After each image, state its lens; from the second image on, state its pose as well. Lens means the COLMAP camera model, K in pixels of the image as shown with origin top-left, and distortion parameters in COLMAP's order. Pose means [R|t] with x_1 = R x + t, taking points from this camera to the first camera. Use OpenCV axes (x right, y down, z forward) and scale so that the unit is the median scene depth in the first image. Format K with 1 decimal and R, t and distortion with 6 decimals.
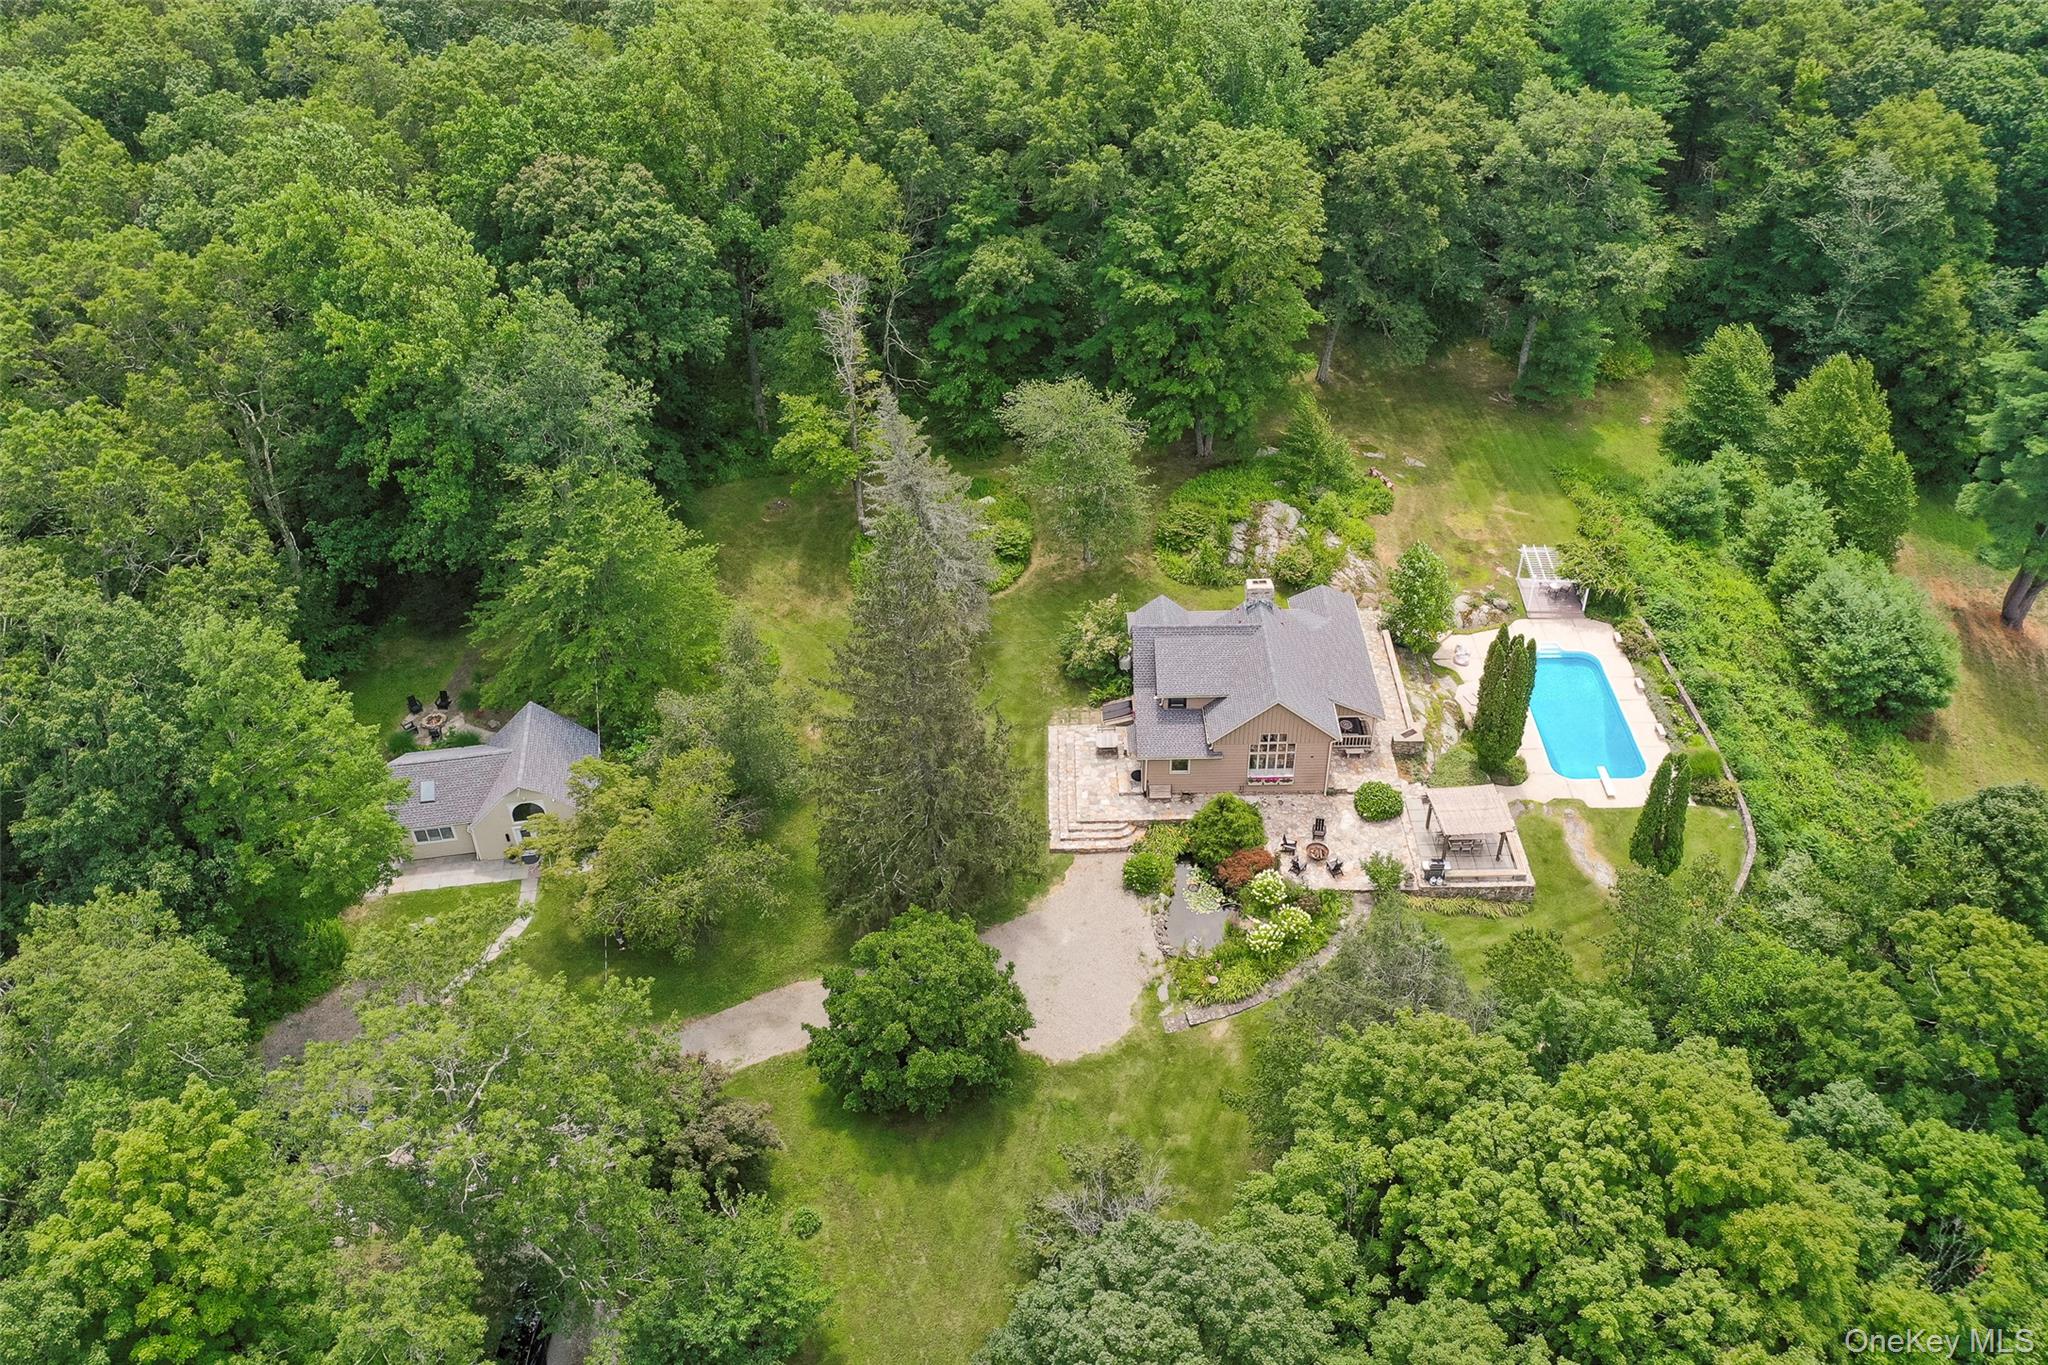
lens RADIAL K [[1562.1, 0, 1024.0], [0, 1562.1, 682.5], [0, 0, 1]] dist [-0.010884, 0.004344]
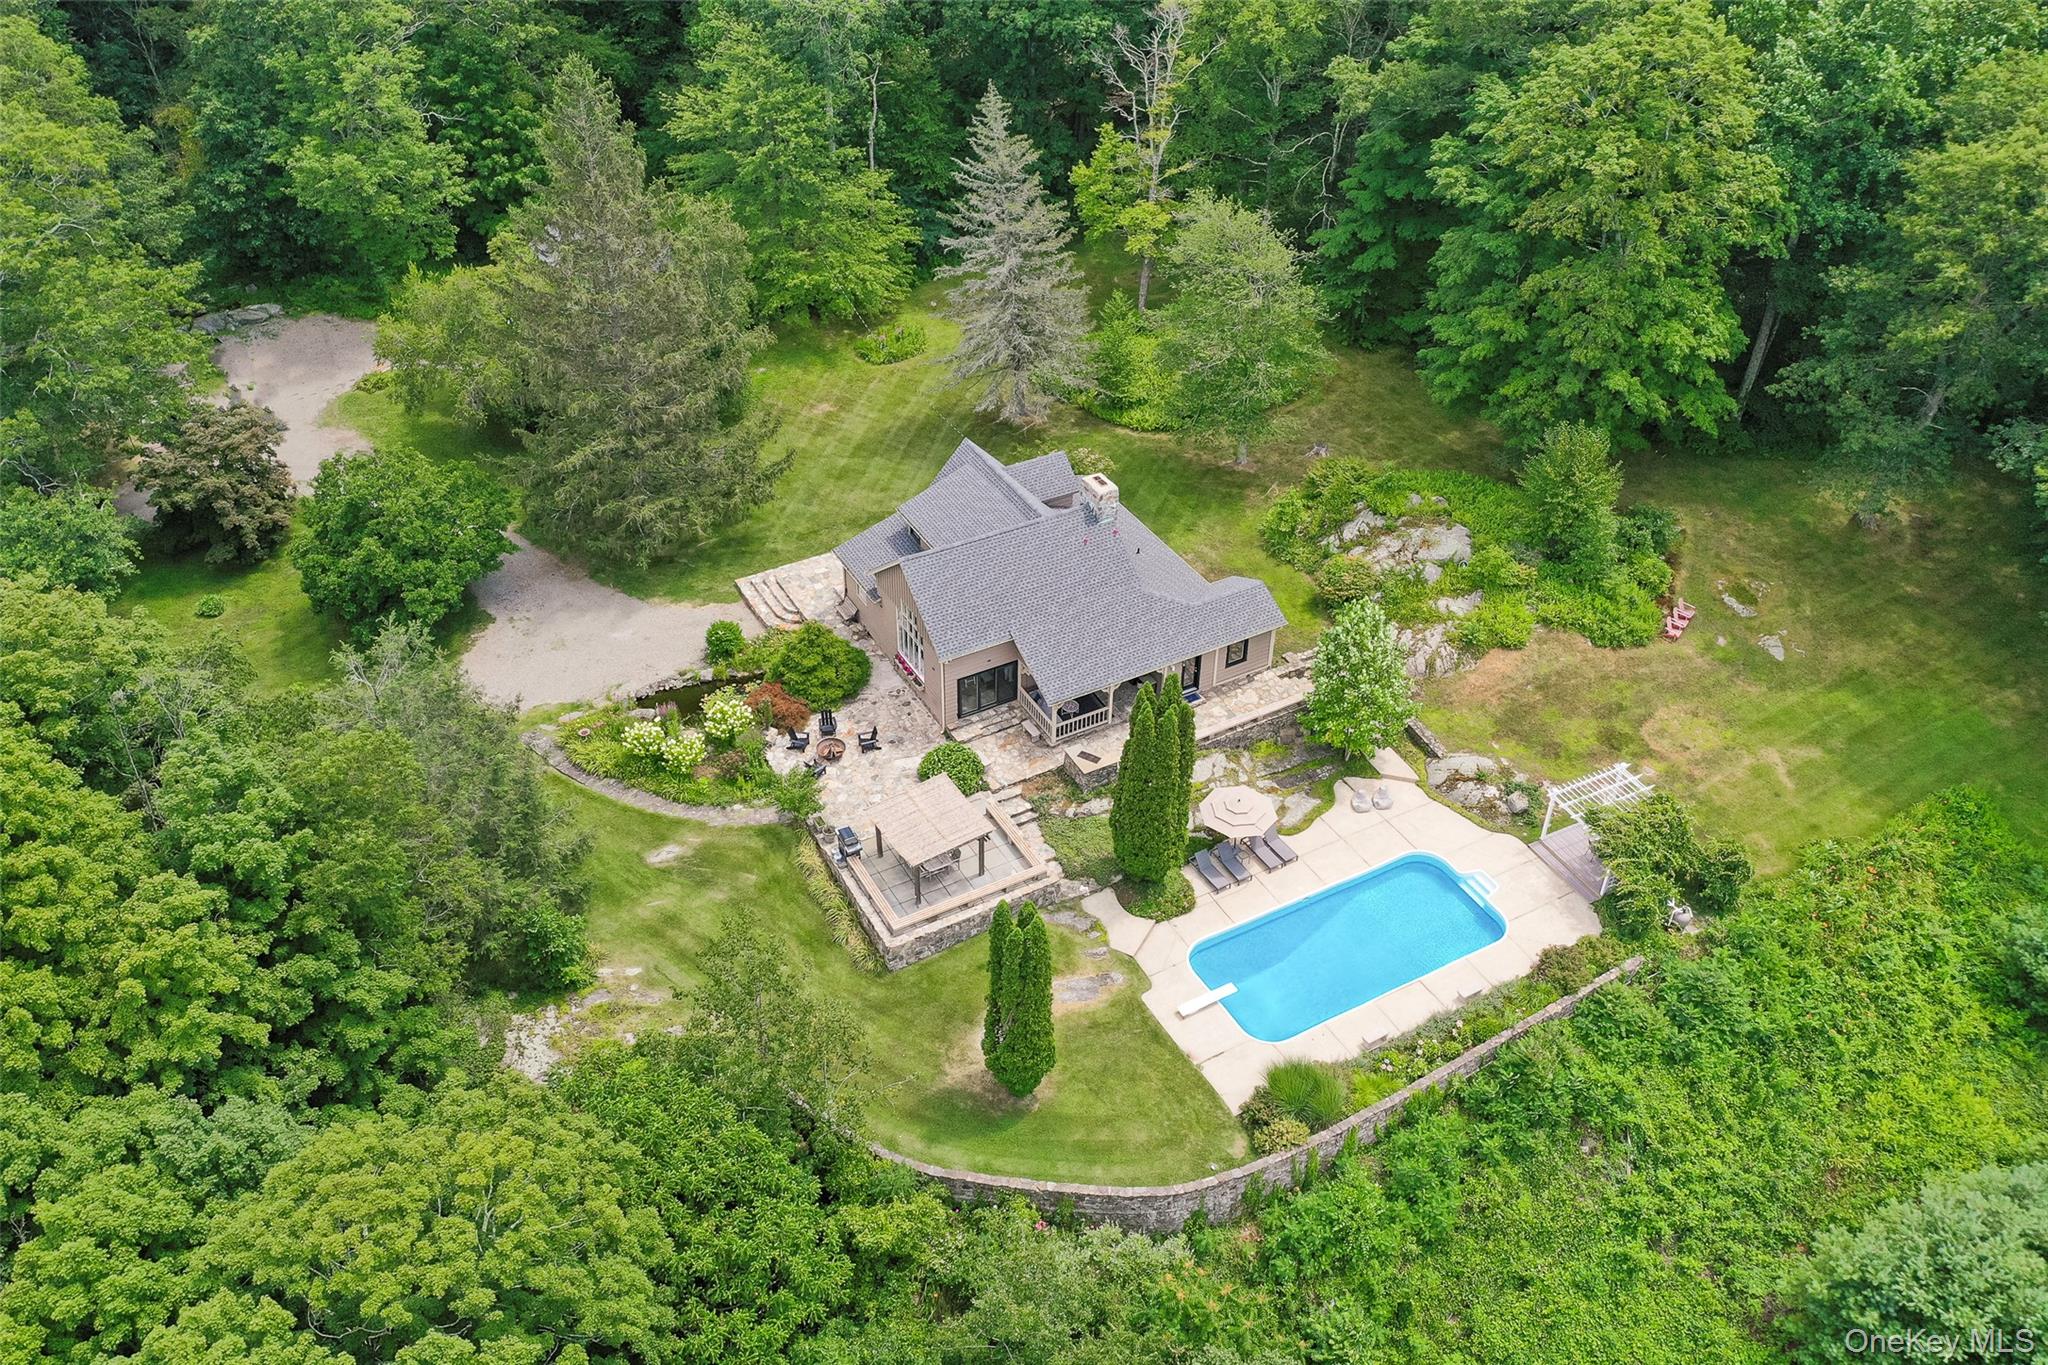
lens RADIAL K [[1631.1, 0, 1060.7], [0, 1631.1, 680.0], [0, 0, 1]] dist [-0.007010, -0.001173]
pose [[0.507189, 0.576342, -0.640772, 0.677490], [-0.562476, 0.784682, 0.260567, -0.176546], [0.652978, 0.228262, 0.722161, 0.433796]]
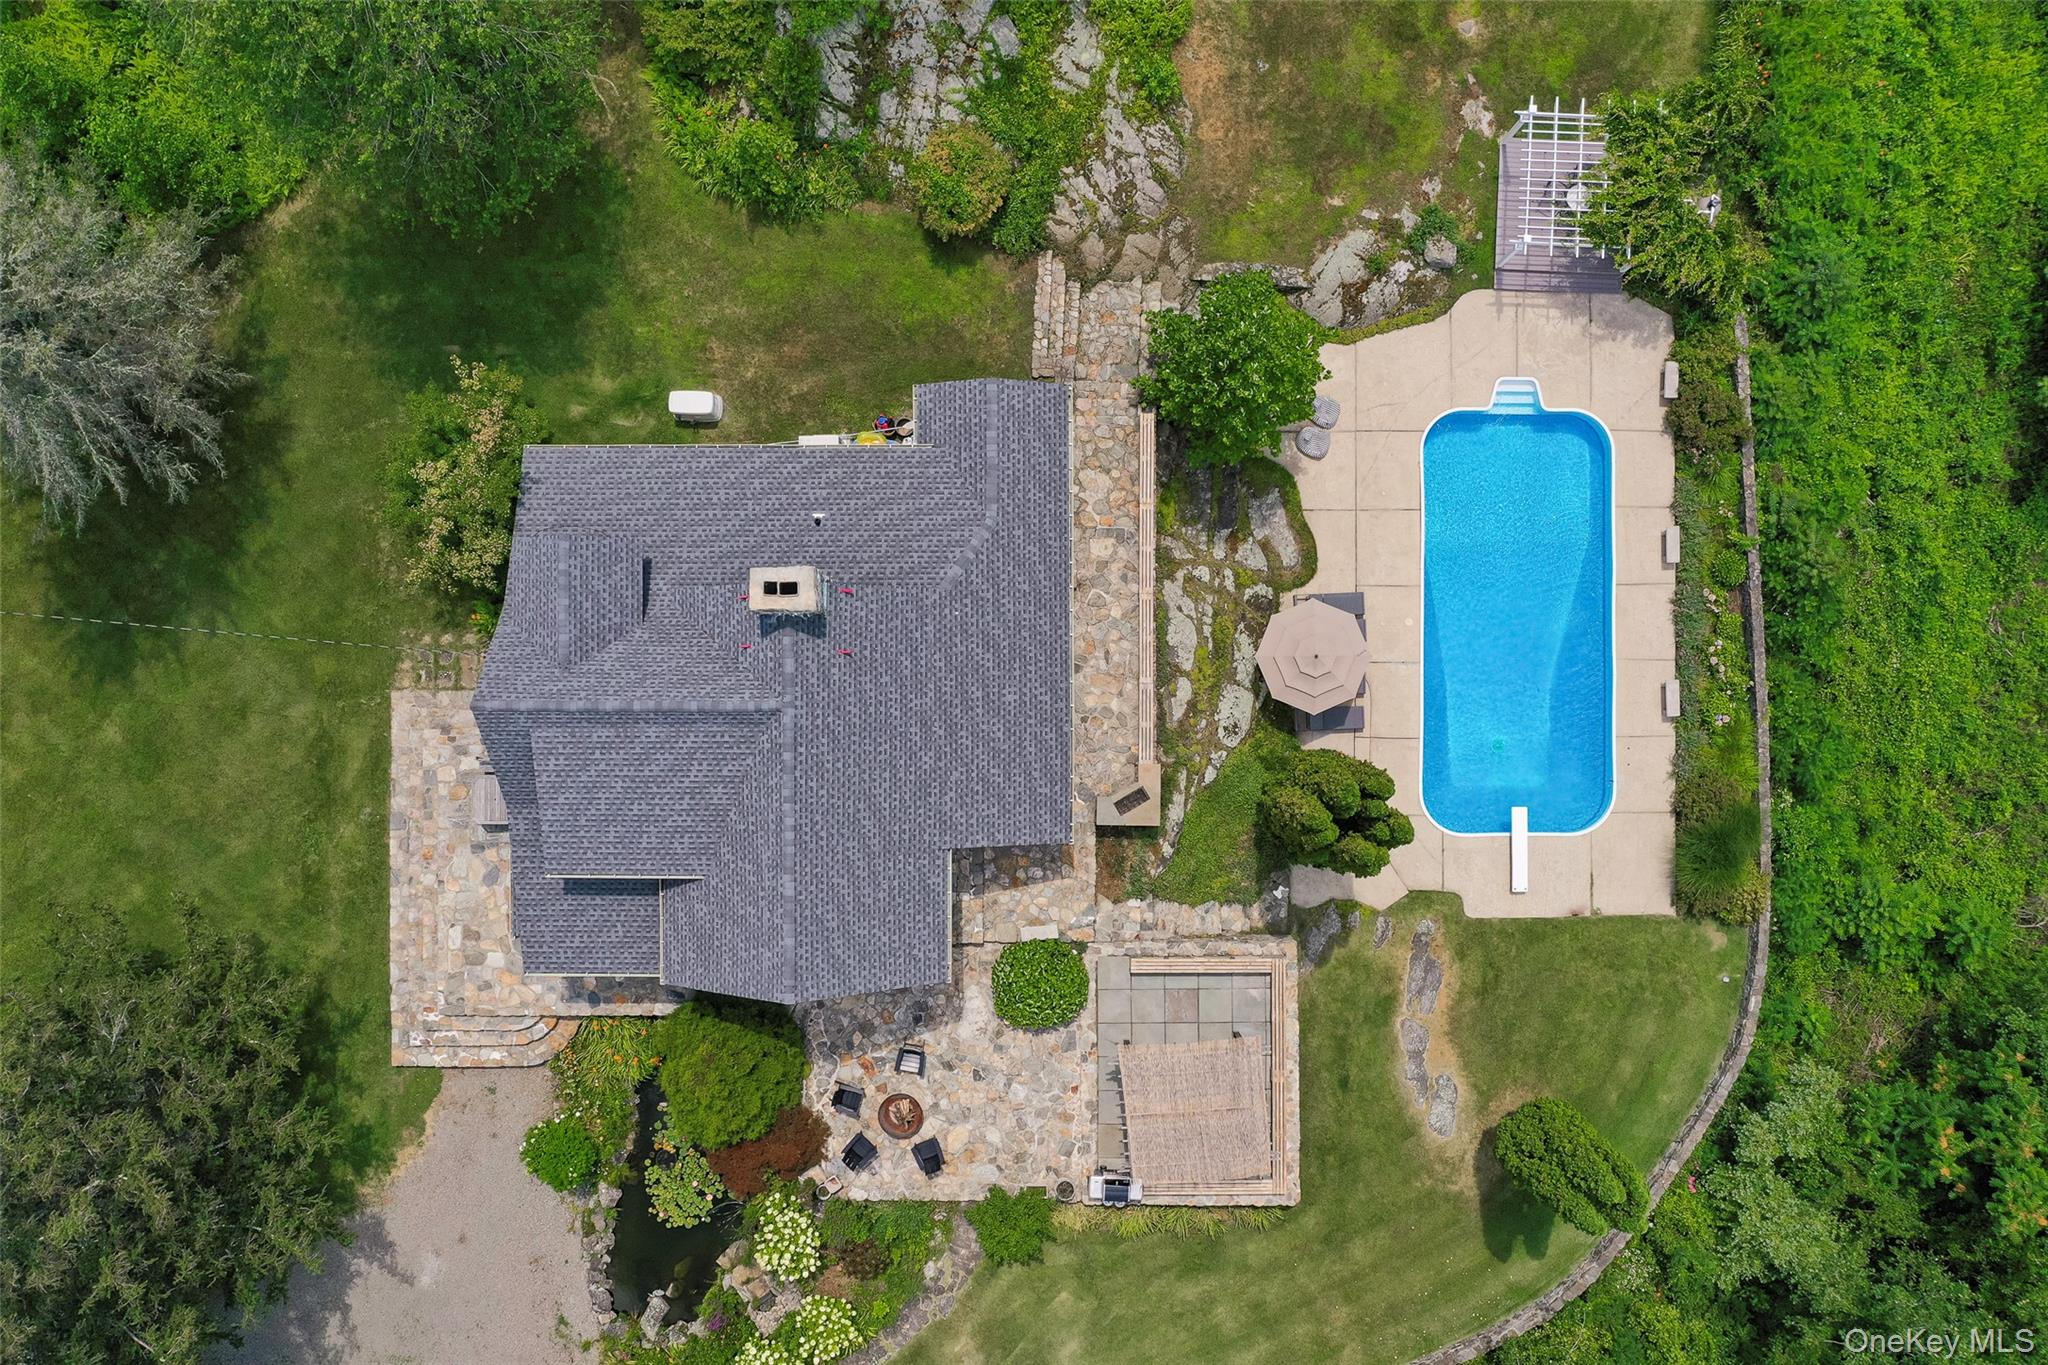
lens RADIAL K [[1562.1, 0, 1024.0], [0, 1562.1, 682.5], [0, 0, 1]] dist [-0.010884, 0.004344]
pose [[0.999369, -0.013275, 0.032949, 0.193293], [-0.016906, 0.638013, 0.769840, -0.343698], [-0.031242, -0.769911, 0.637386, 0.707044]]
